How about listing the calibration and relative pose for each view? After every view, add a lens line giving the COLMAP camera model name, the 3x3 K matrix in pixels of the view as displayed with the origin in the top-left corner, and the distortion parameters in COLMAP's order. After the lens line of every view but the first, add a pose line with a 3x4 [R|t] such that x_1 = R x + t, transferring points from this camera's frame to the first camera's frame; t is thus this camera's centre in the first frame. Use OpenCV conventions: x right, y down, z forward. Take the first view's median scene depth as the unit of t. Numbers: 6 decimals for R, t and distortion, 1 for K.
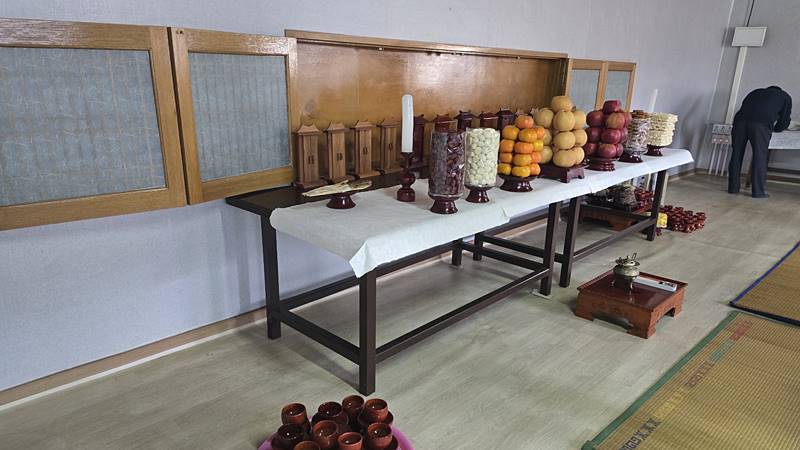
lens RADIAL K [[541.6, 0, 398.5], [0, 541.6, 246.6], [0, 0, 1]] dist [0.043135, -0.000702]
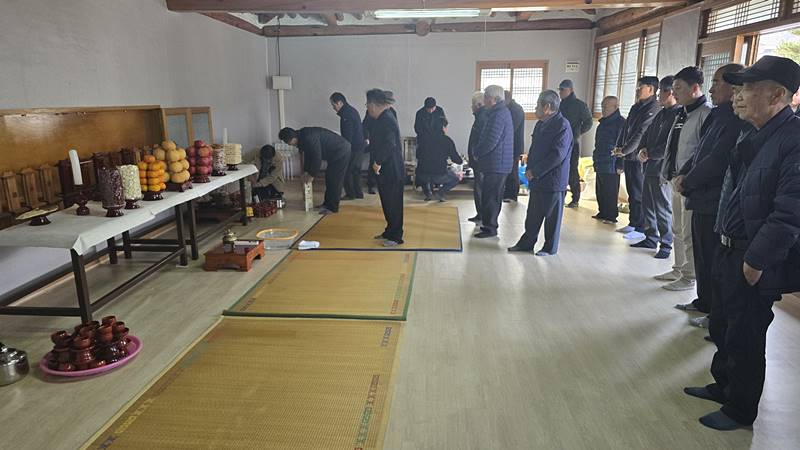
lens RADIAL K [[543.2, 0, 399.5], [0, 543.2, 242.5], [0, 0, 1]] dist [0.004345, 0.001377]
pose [[0.761723, -0.188072, 0.620005, -0.242051], [0.212880, 0.976463, 0.034660, 0.114563], [-0.611931, 0.105585, 0.783832, -0.679305]]
